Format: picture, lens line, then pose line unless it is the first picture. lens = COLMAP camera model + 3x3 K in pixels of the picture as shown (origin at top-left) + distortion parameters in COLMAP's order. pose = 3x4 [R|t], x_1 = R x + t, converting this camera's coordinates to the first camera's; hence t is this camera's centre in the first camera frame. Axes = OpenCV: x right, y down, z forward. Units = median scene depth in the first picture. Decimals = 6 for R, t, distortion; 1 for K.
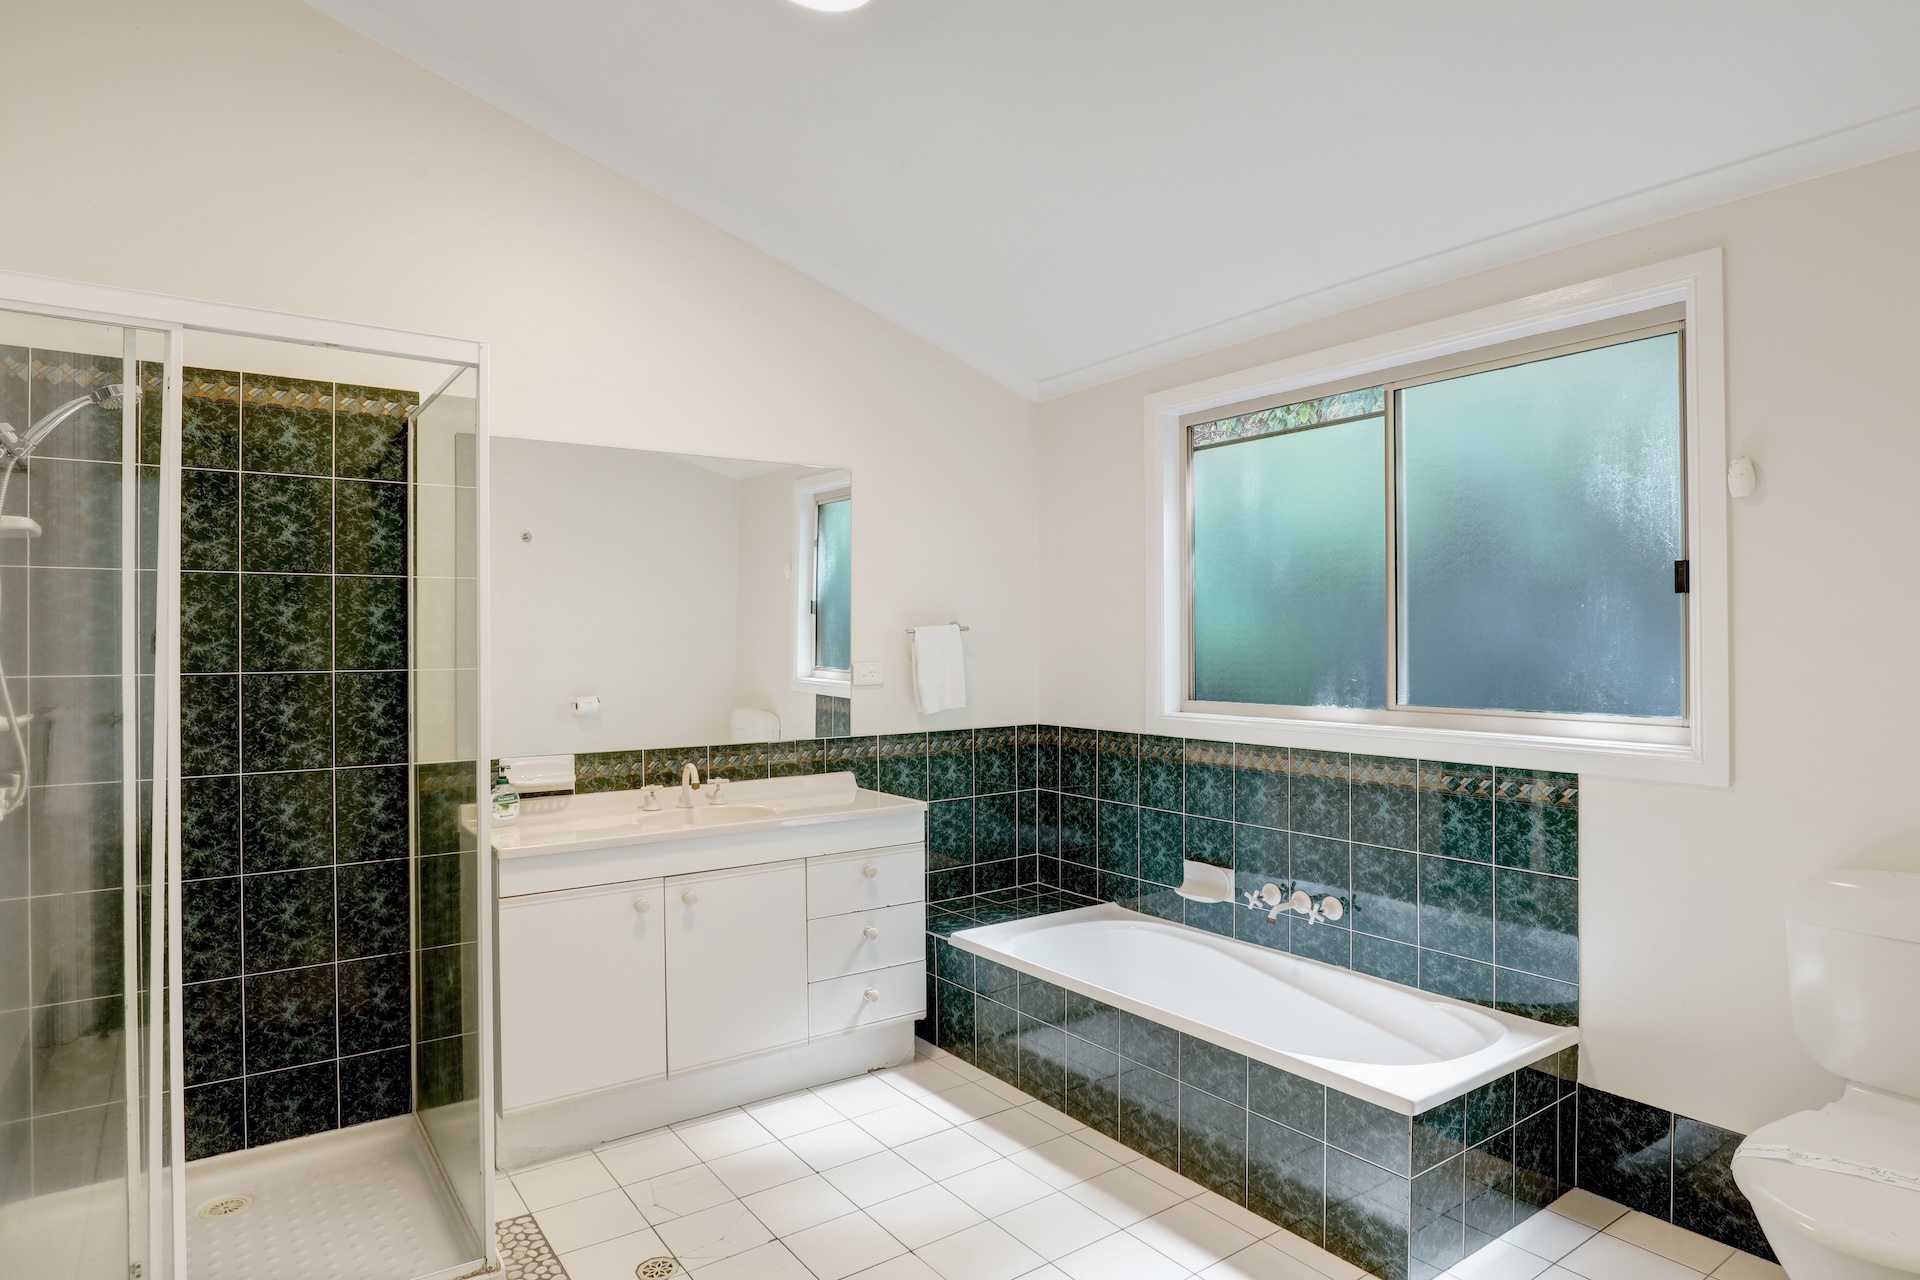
lens RADIAL K [[992.6, 0, 960.3], [0, 992.6, 644.5], [0, 0, 1]] dist [0.001005, -0.000011]
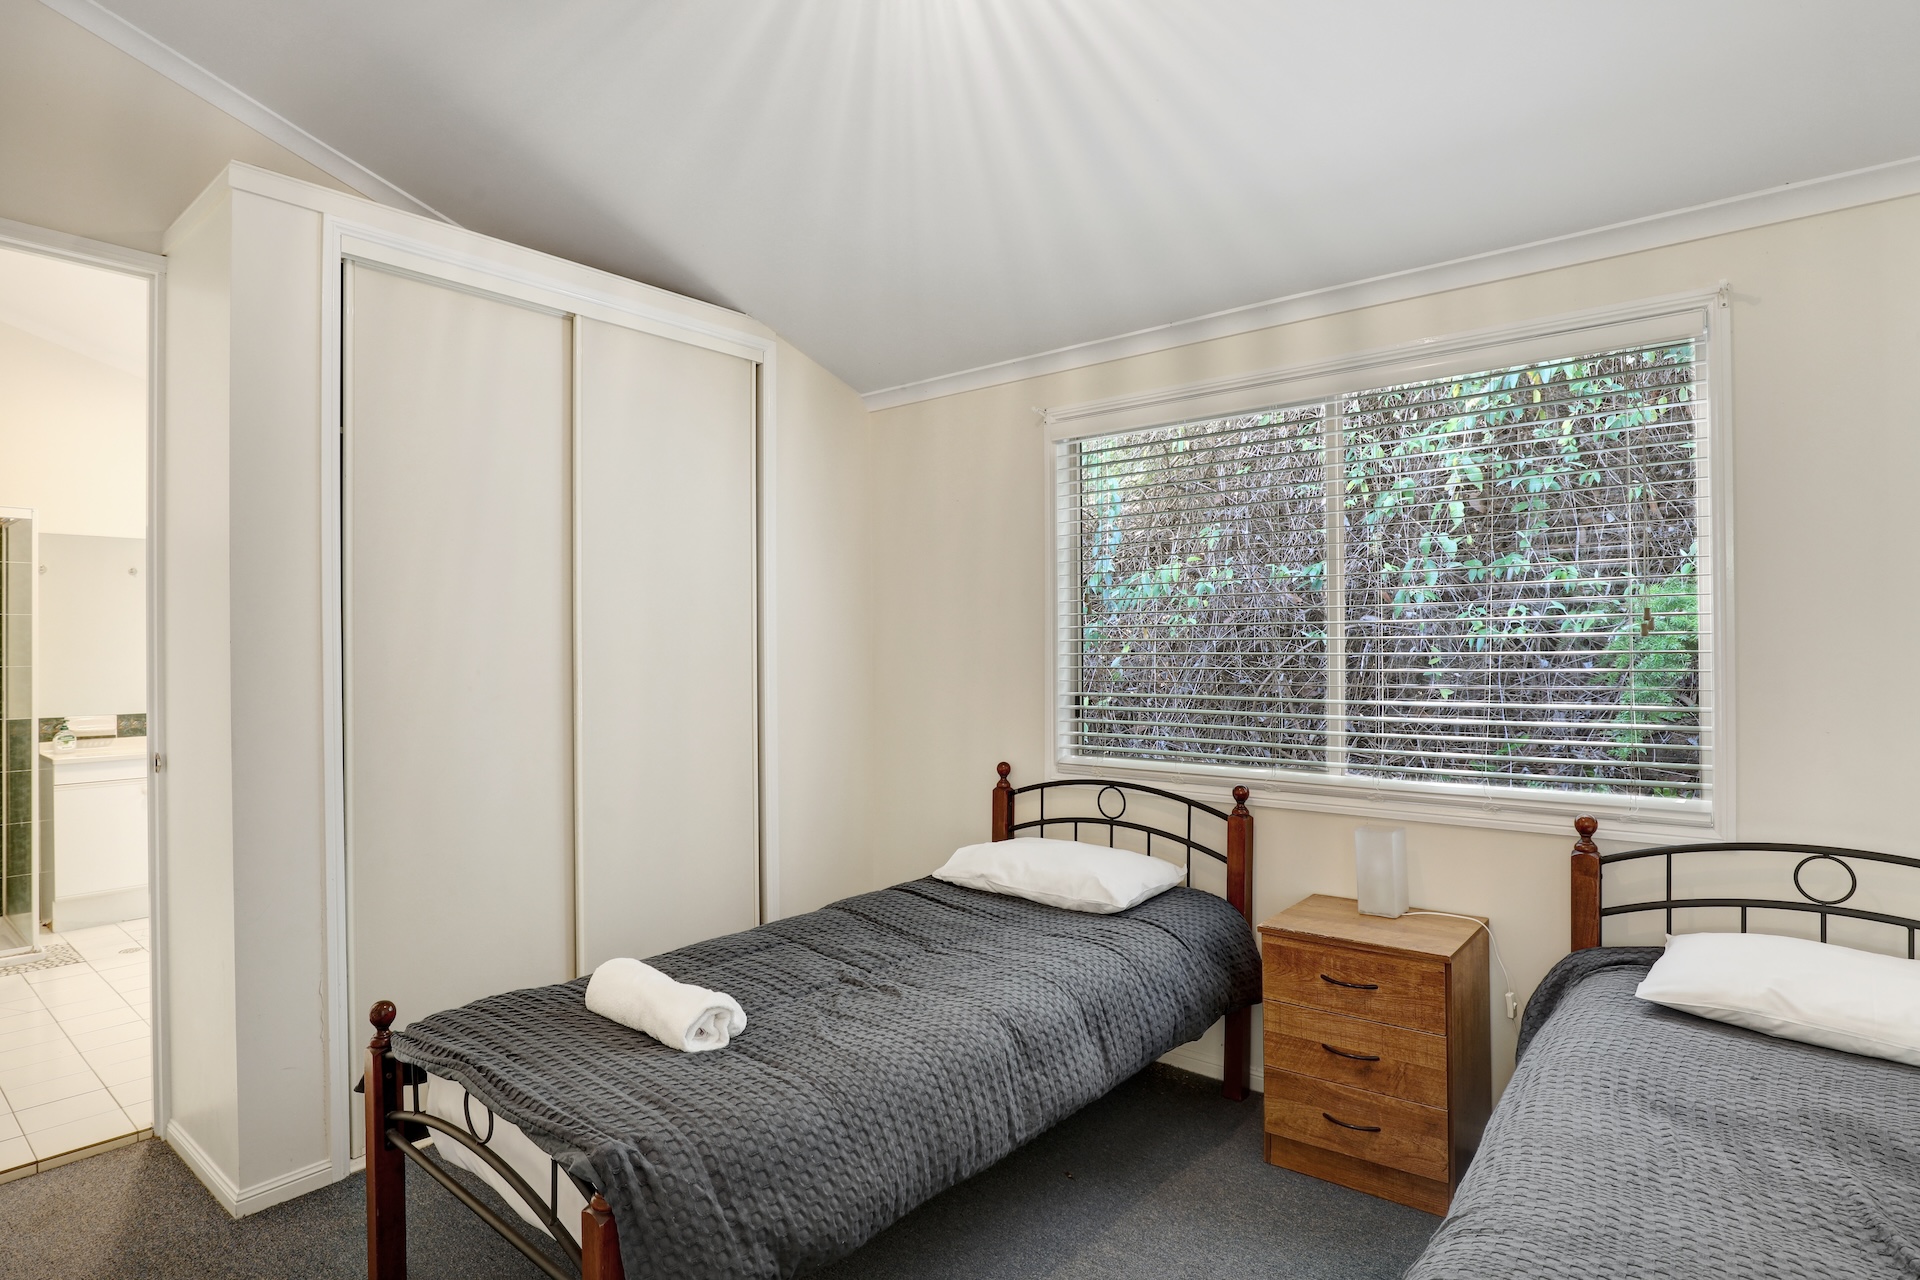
lens RADIAL K [[992.6, 0, 959.6], [0, 992.6, 639.2], [0, 0, 1]] dist [0.001005, -0.000011]
pose [[0.977354, 0.002420, 0.211598, 0.738308], [-0.001125, 0.999980, -0.006240, -0.014027], [-0.211609, 0.005860, 0.977337, -1.093953]]
